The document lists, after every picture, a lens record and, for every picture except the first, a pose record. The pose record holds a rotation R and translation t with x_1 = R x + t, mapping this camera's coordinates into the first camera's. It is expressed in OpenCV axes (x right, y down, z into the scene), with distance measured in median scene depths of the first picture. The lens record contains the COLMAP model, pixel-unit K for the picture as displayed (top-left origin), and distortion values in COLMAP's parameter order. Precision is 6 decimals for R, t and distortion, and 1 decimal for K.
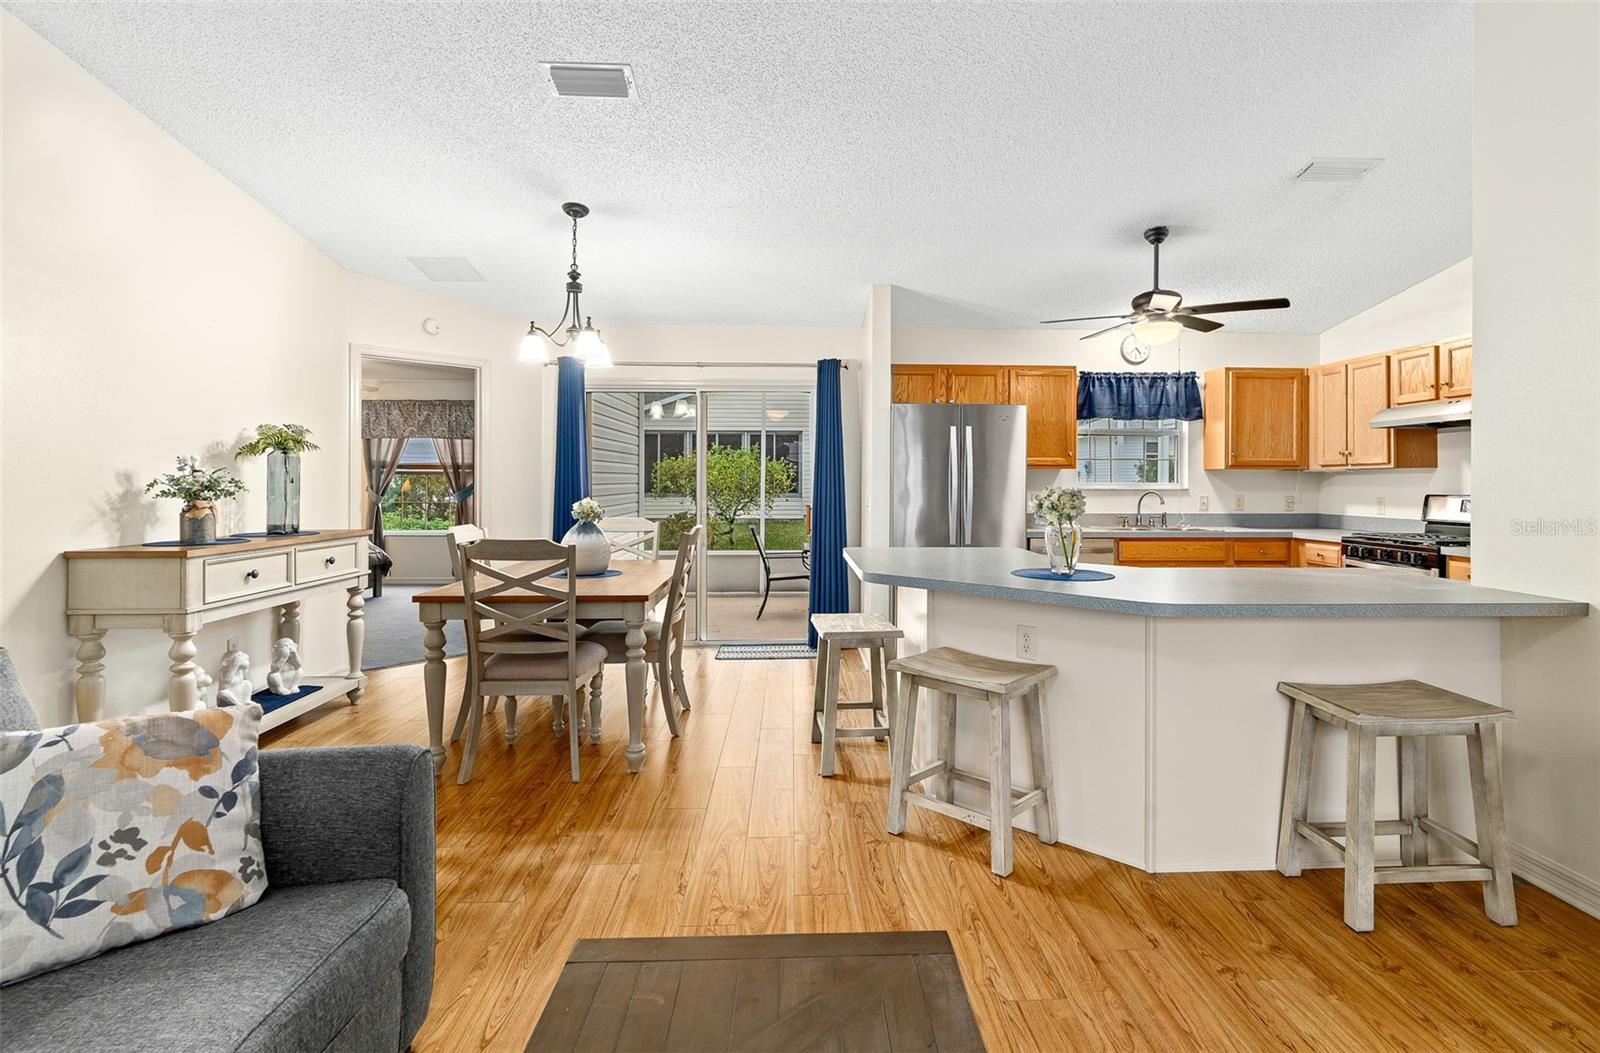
lens RADIAL K [[795.0, 0, 824.1], [0, 795.0, 476.4], [0, 0, 1]] dist [-0.001545, 0.002017]
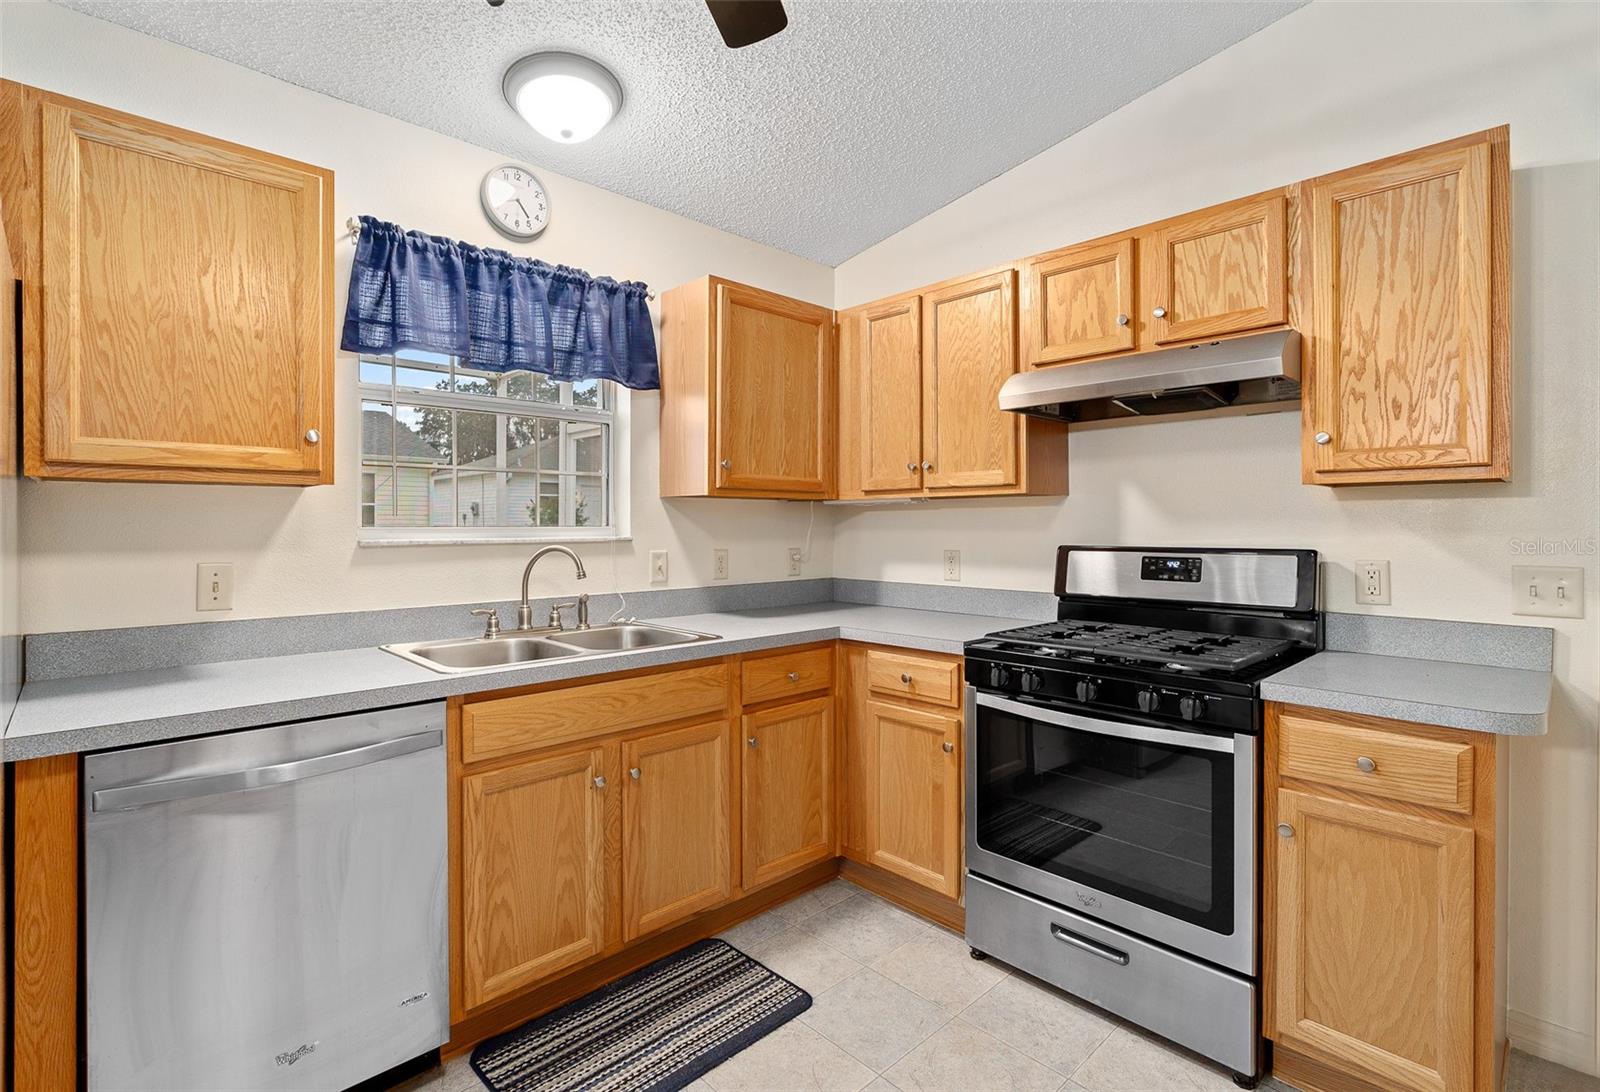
lens RADIAL K [[759.2, 0, 801.0], [0, 759.2, 523.5], [0, 0, 1]] dist [-0.004043, 0.002392]
pose [[0.754364, -0.003483, 0.656448, 0.273532], [-0.000466, 0.999983, 0.005842, 0.004841], [-0.656457, -0.004713, 0.754349, 0.677553]]
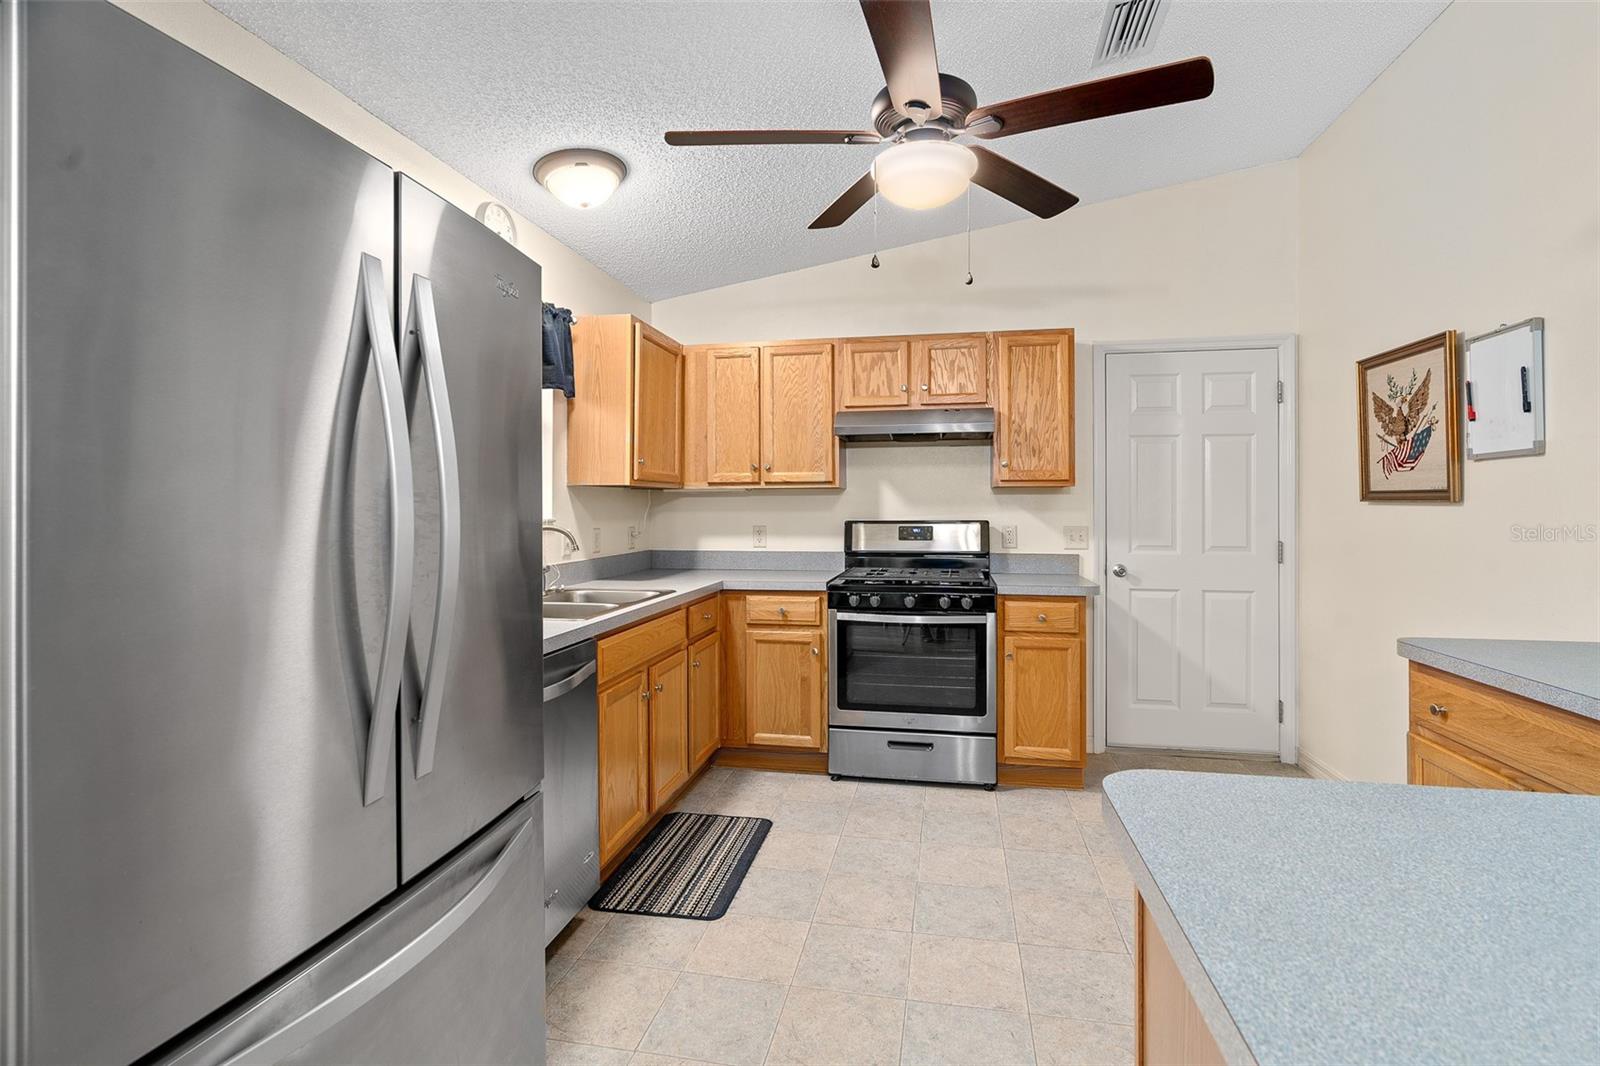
lens RADIAL K [[738.7, 0, 812.4], [0, 738.7, 502.4], [0, 0, 1]] dist [-0.007264, 0.001566]
pose [[0.228913, 0.000300, 0.973447, -0.000443], [-0.002396, 0.999997, 0.000256, 0.003082], [-0.973444, -0.002391, 0.228913, 0.794318]]
